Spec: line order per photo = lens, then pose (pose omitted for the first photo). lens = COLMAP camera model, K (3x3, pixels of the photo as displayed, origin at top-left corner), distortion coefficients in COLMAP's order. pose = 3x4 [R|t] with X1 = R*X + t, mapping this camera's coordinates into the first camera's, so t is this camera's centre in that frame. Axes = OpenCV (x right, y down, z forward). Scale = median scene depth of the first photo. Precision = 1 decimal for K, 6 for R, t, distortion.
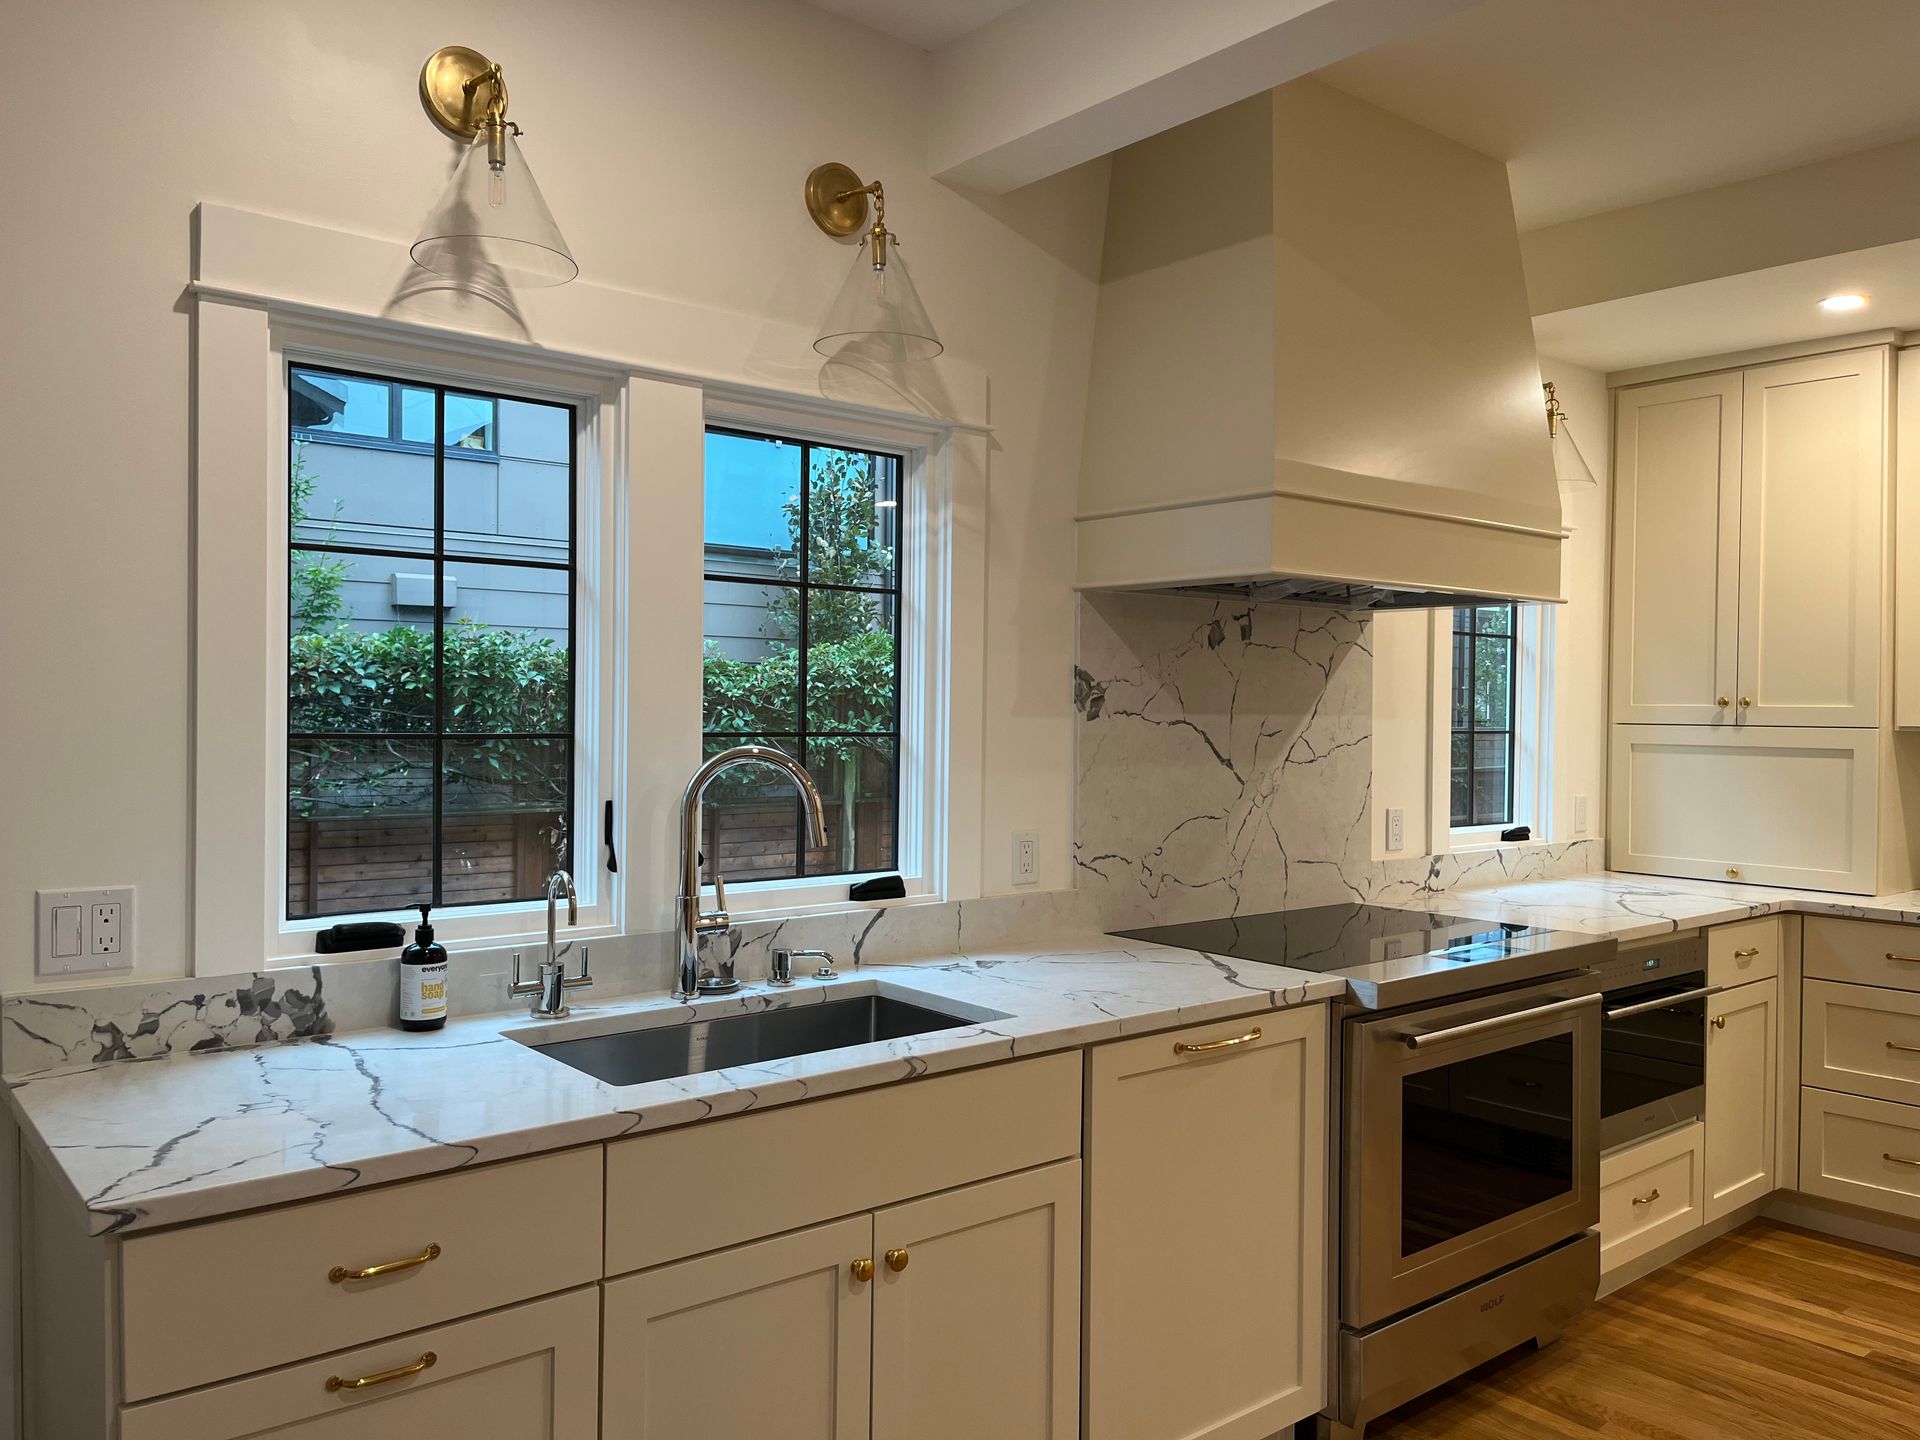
lens RADIAL K [[1444.8, 0, 955.7], [0, 1444.8, 725.3], [0, 0, 1]] dist [0.065168, -0.091742]
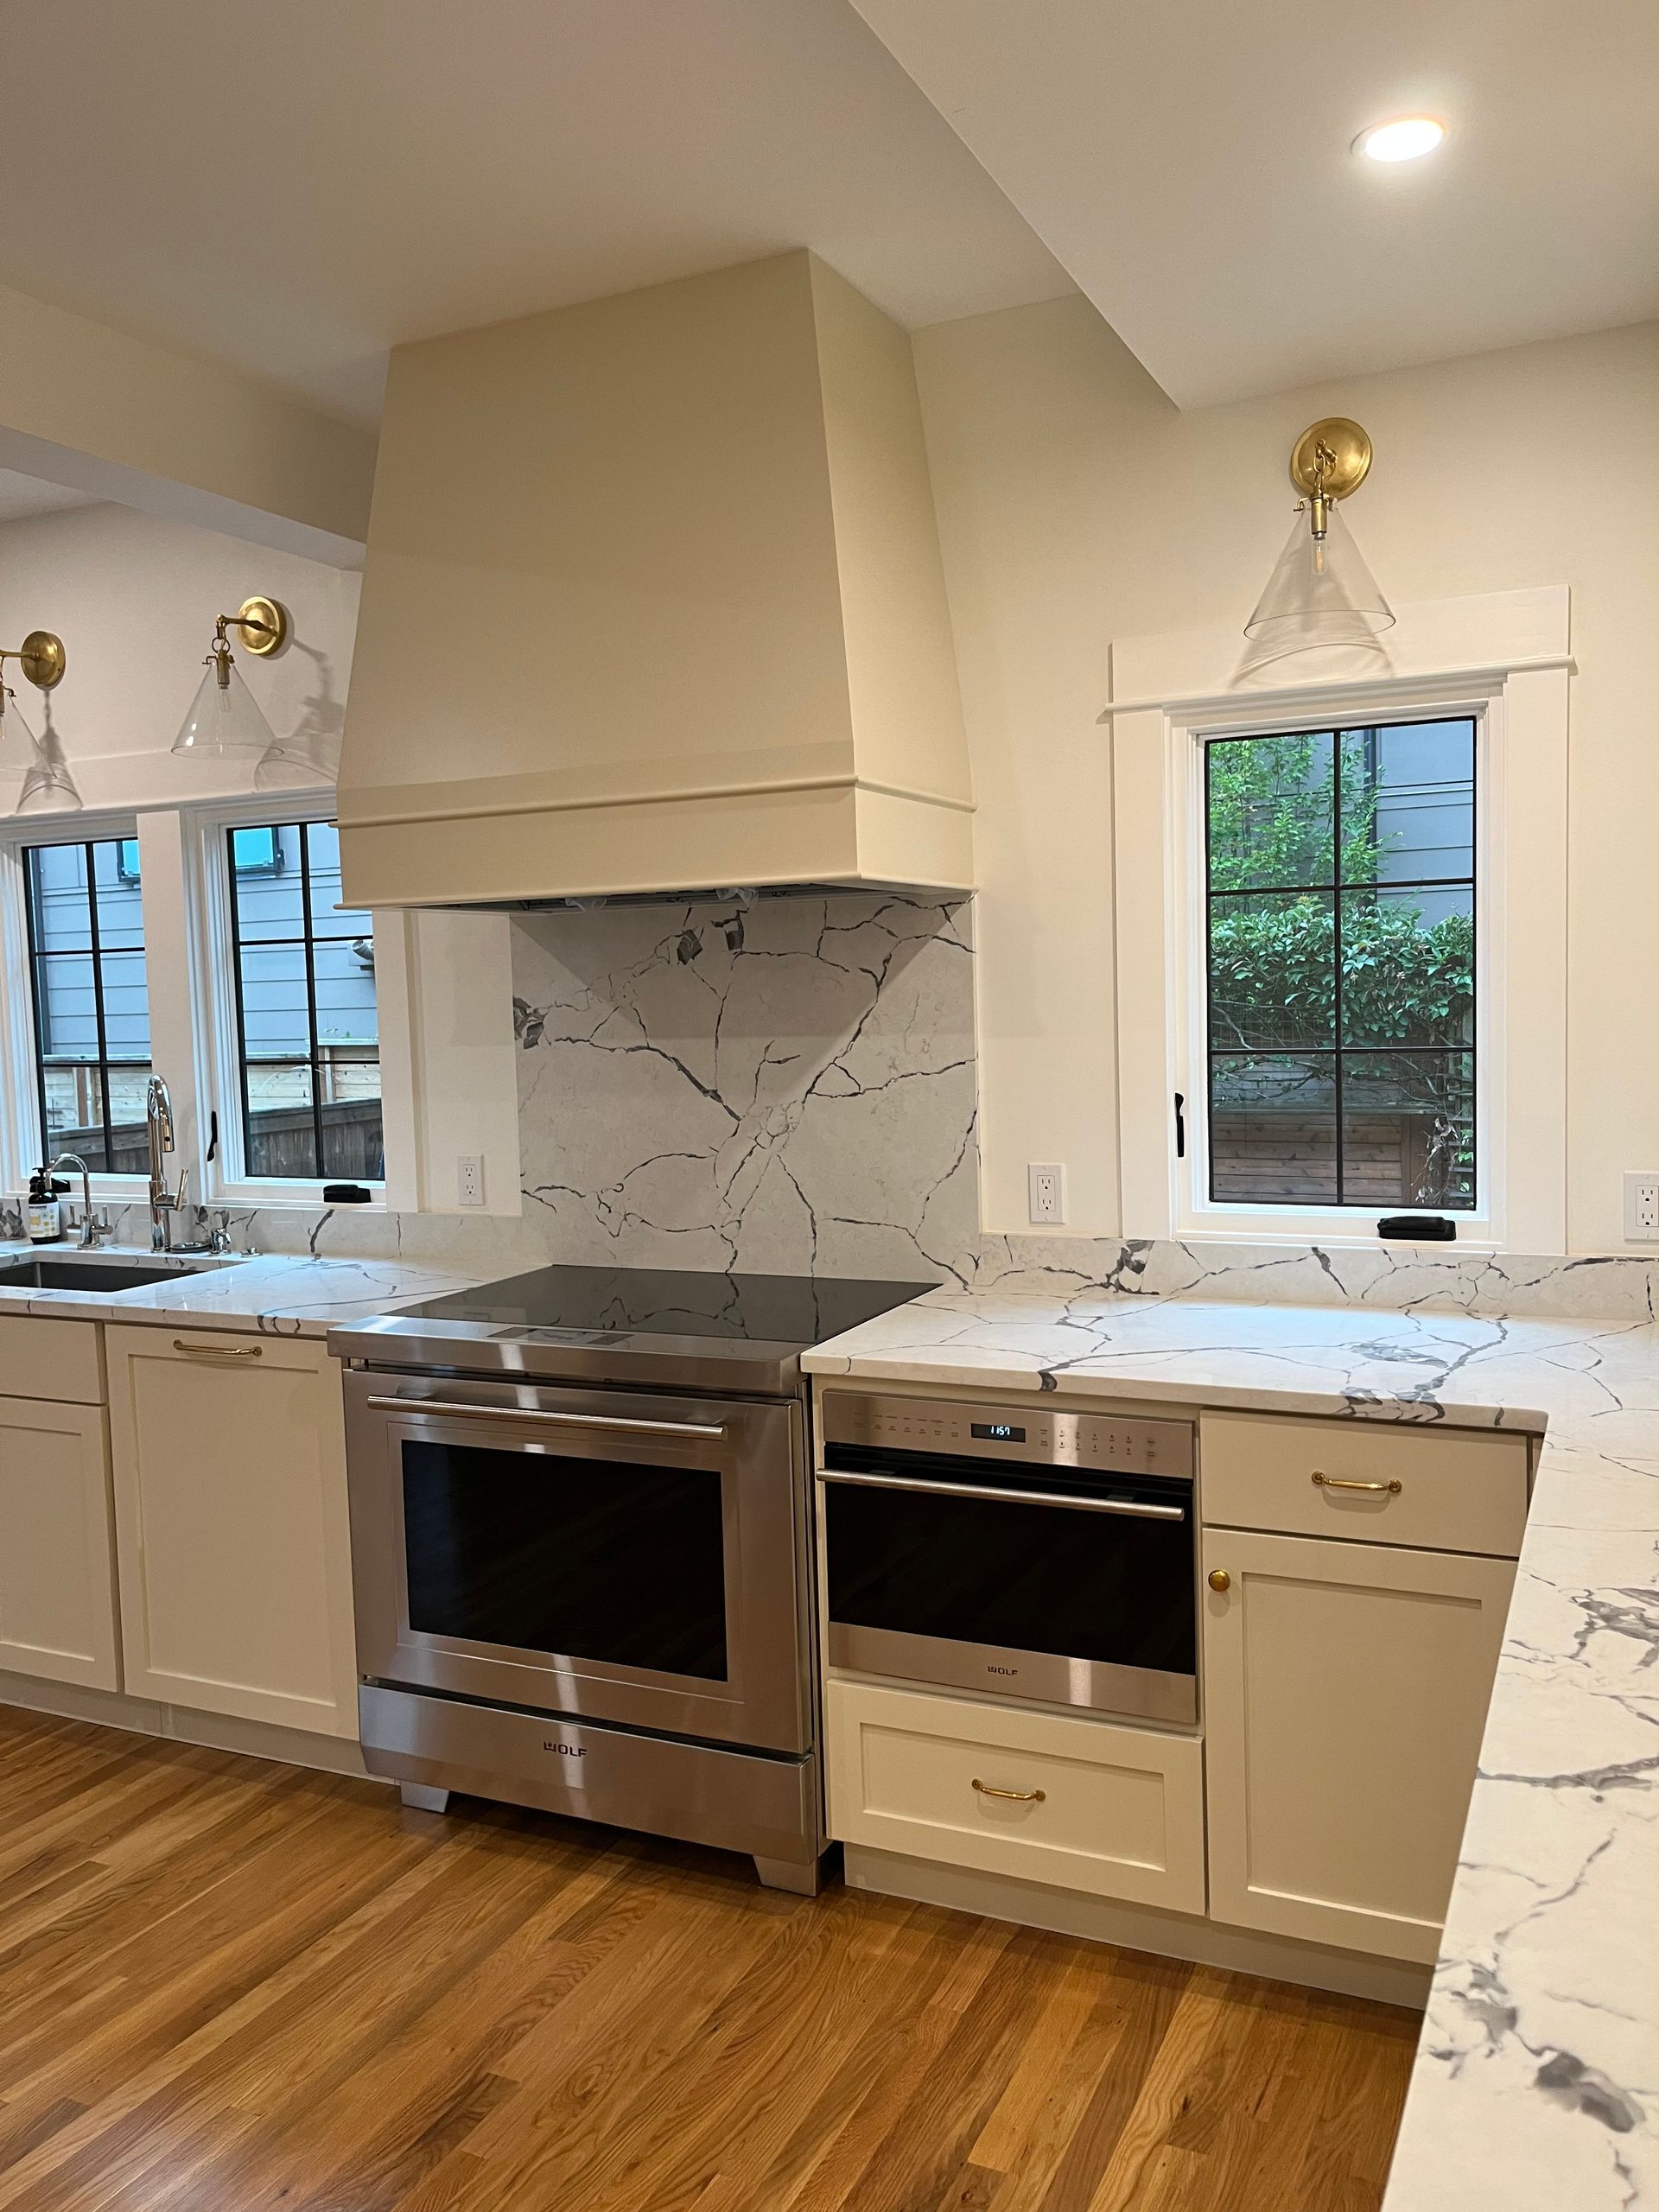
lens RADIAL K [[1664.6, 0, 845.9], [0, 1664.6, 1106.5], [0, 0, 1]] dist [0.065168, -0.091742]
pose [[0.428329, 0.039719, -0.902749, 1.238308], [0.025010, 0.998130, 0.055783, -0.022220], [0.903277, -0.046471, 0.426535, 0.719299]]
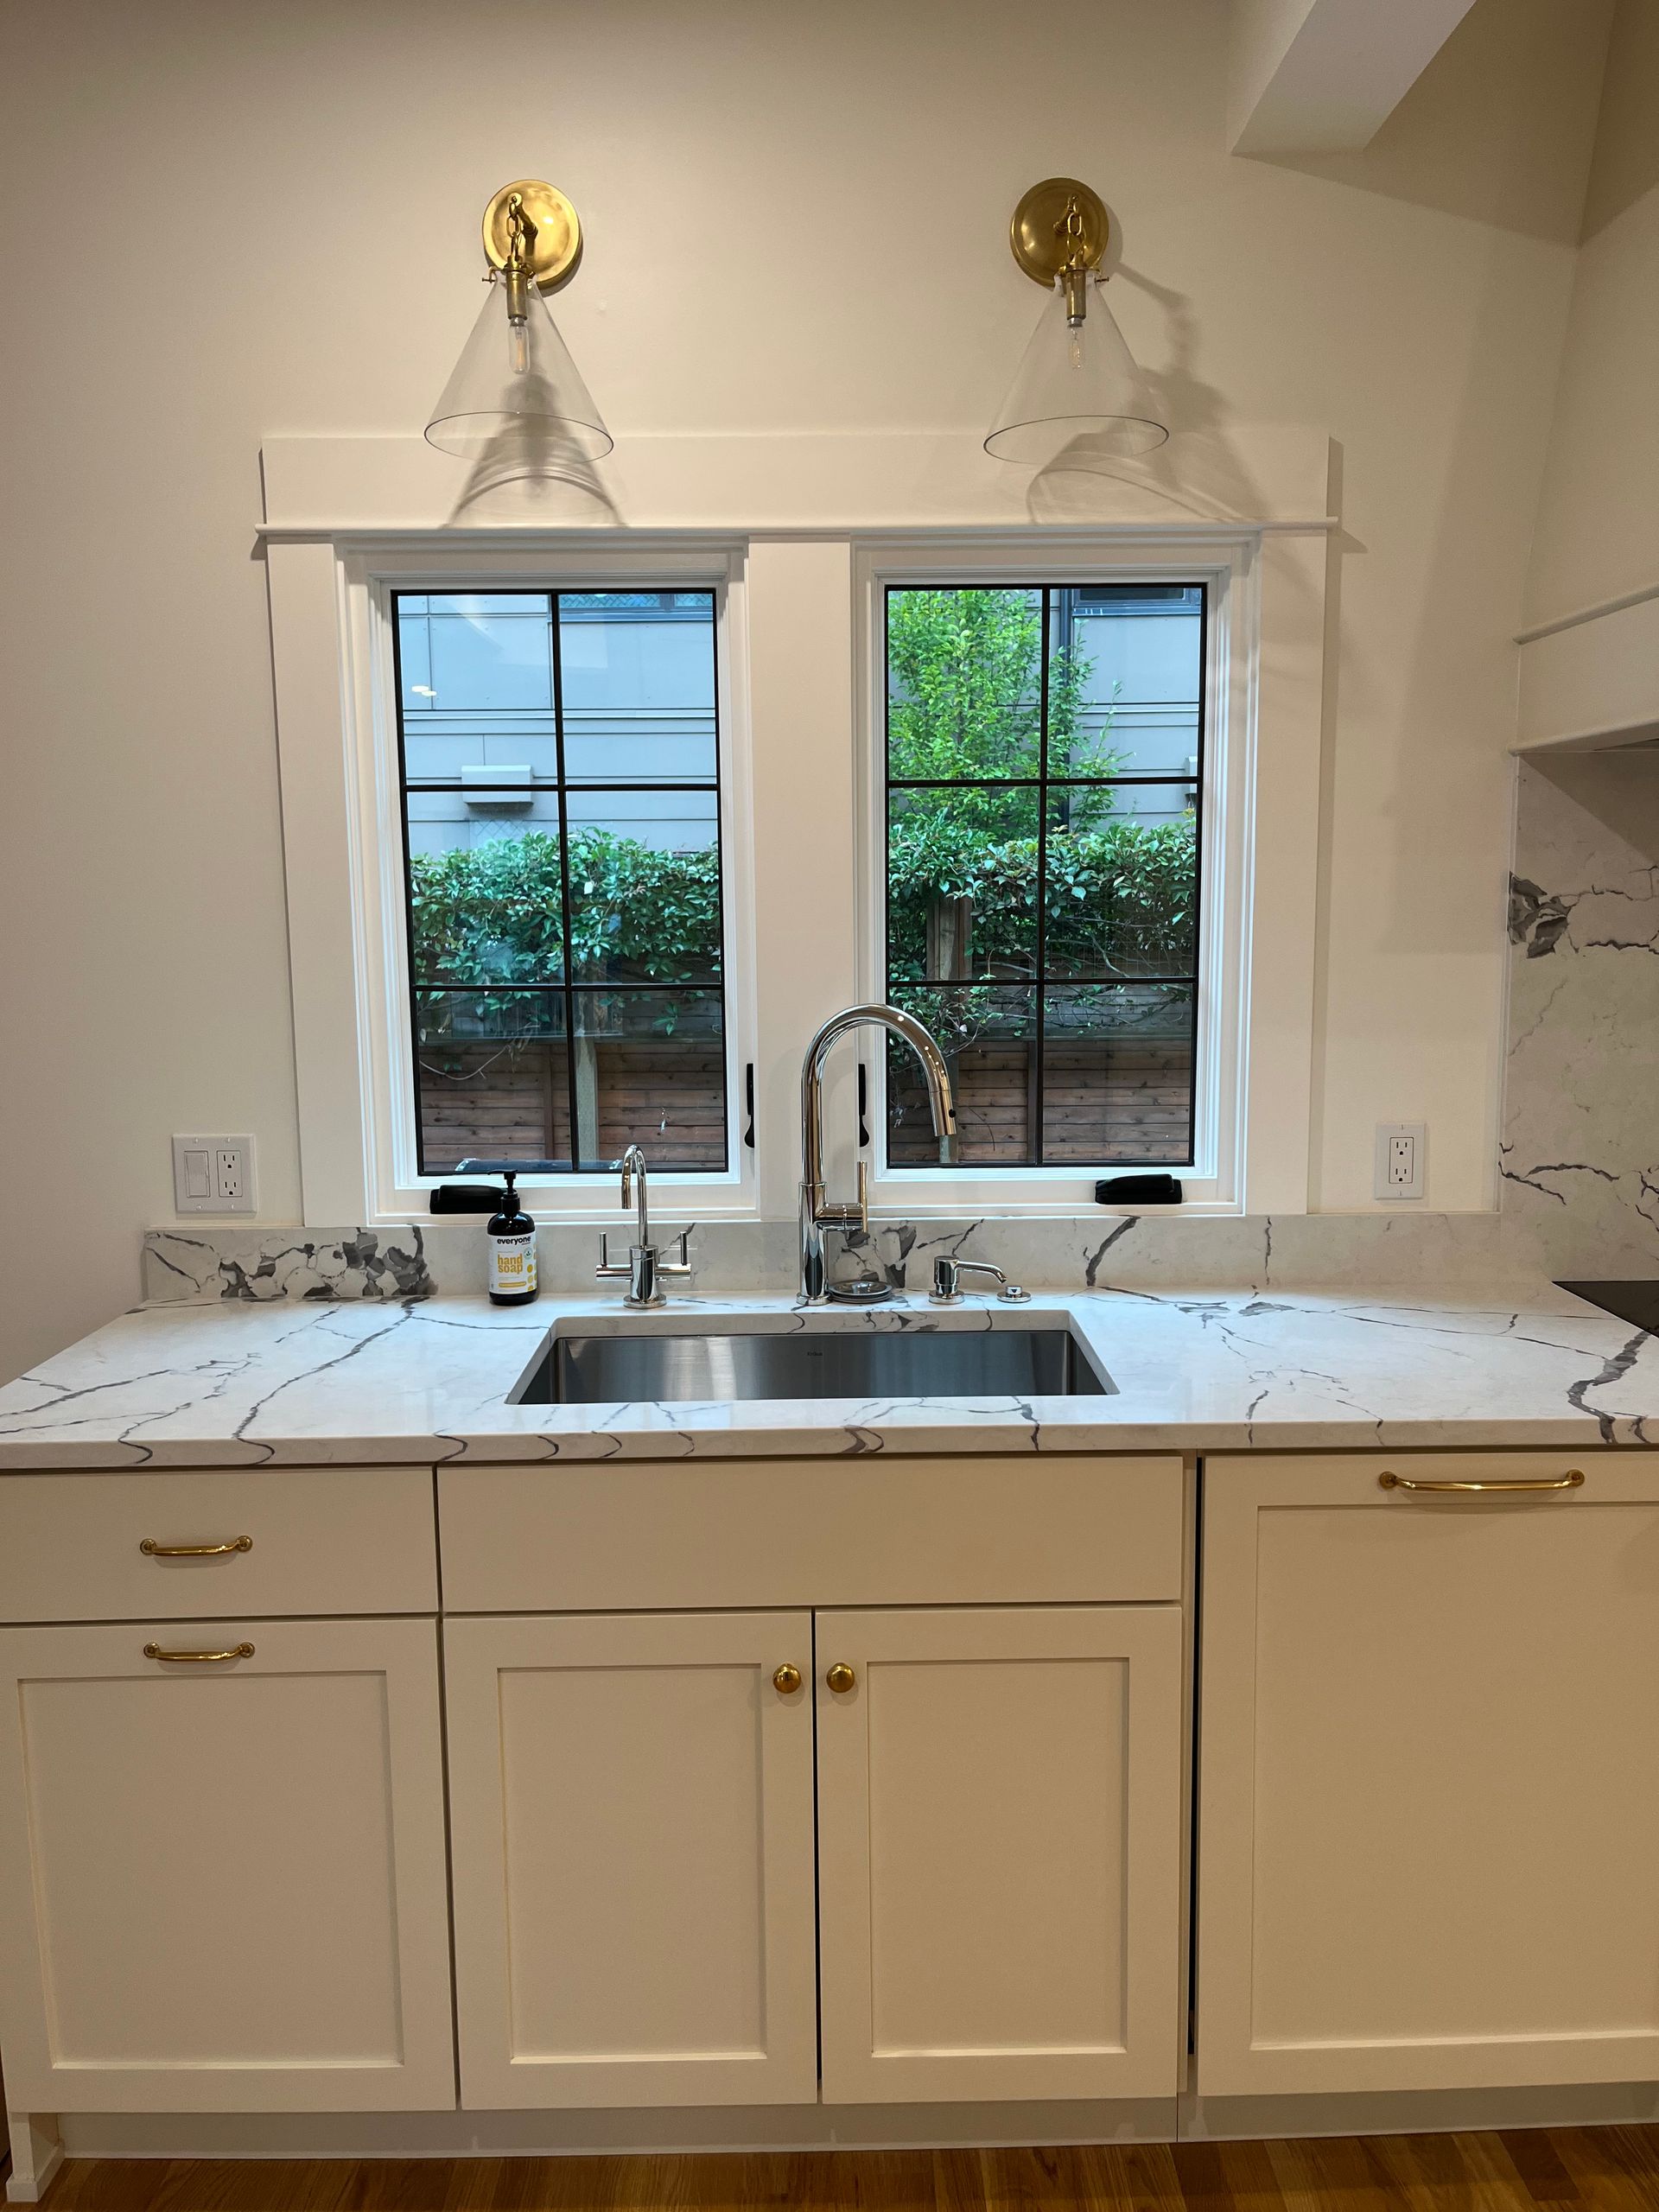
lens RADIAL K [[1664.6, 0, 845.3], [0, 1664.6, 1113.9], [0, 0, 1]] dist [0.065168, -0.091742]
pose [[0.779869, 0.060827, -0.622981, 0.330695], [0.012104, 0.993616, 0.112167, -0.021965], [0.625826, -0.095016, 0.774153, 0.220703]]
